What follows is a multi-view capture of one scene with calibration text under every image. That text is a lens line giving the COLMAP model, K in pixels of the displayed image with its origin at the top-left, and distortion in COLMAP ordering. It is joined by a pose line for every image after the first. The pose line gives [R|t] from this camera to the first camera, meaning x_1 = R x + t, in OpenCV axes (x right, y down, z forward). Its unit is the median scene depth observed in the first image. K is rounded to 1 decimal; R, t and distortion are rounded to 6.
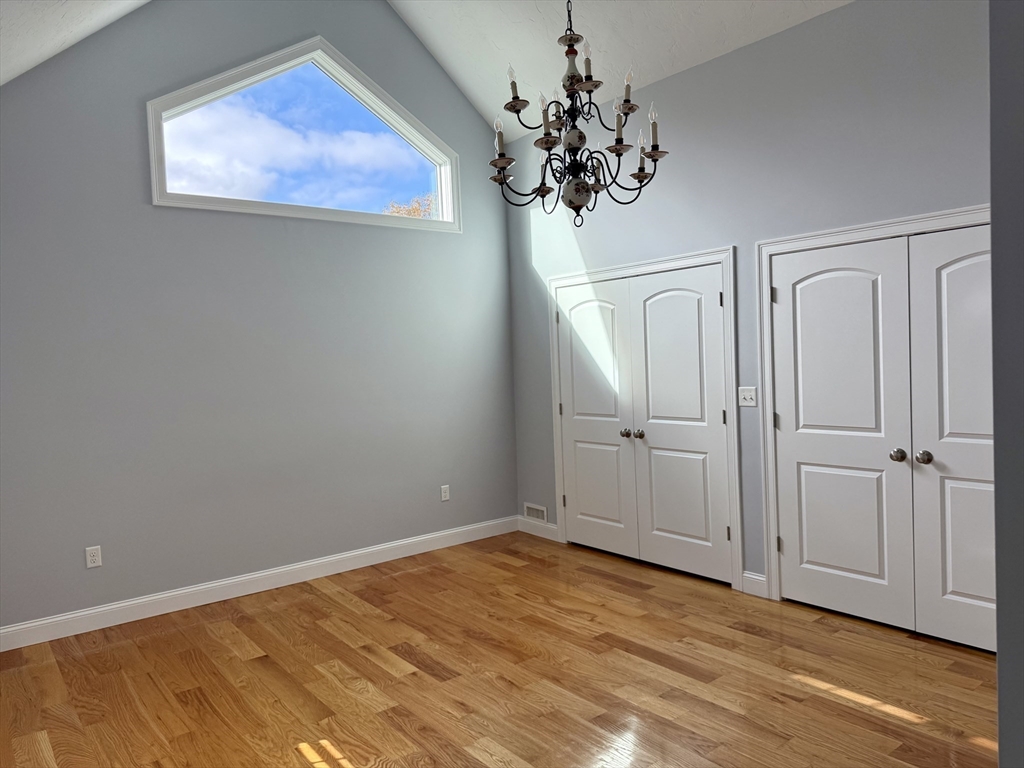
lens RADIAL K [[723.7, 0, 508.8], [0, 723.7, 383.4], [0, 0, 1]] dist [0.075742, -0.092028]
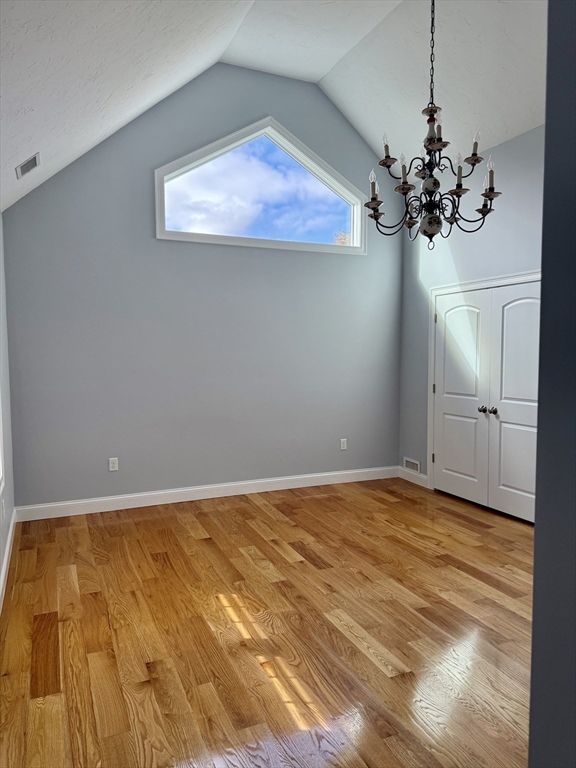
lens RADIAL K [[542.8, 0, 286.7], [0, 542.8, 380.9], [0, 0, 1]] dist [0.075742, -0.092028]
pose [[0.967841, 0.053445, -0.245819, 0.072120], [-0.047560, 0.998423, 0.029817, 0.006554], [0.247025, -0.017167, 0.968857, -0.039451]]
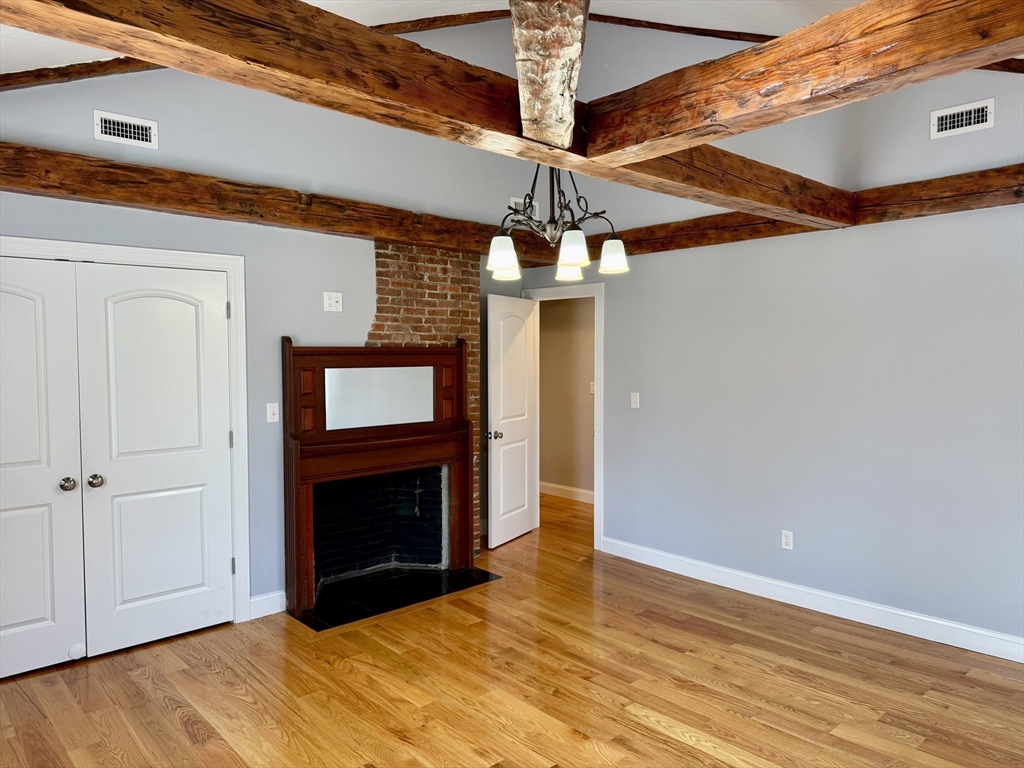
lens RADIAL K [[723.7, 0, 509.7], [0, 723.7, 382.7], [0, 0, 1]] dist [0.075742, -0.092028]
pose [[-0.067179, 0.002107, 0.997739, -0.688510], [0.039529, 0.999218, 0.000551, -0.012904], [-0.996958, 0.039477, -0.067210, 0.753165]]
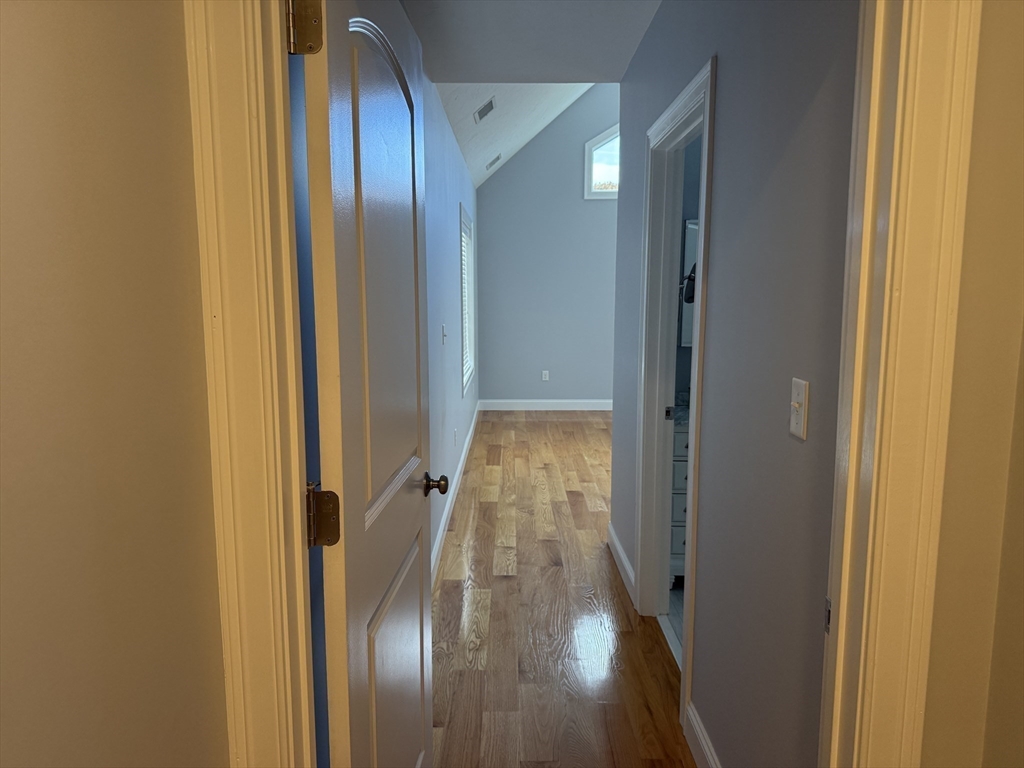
lens RADIAL K [[723.7, 0, 511.4], [0, 723.7, 387.7], [0, 0, 1]] dist [0.075742, -0.092028]
pose [[0.788070, 0.131435, -0.601390, 0.597579], [-0.064062, 0.989146, 0.132232, 0.006691], [0.612243, -0.065682, 0.787937, -0.676323]]
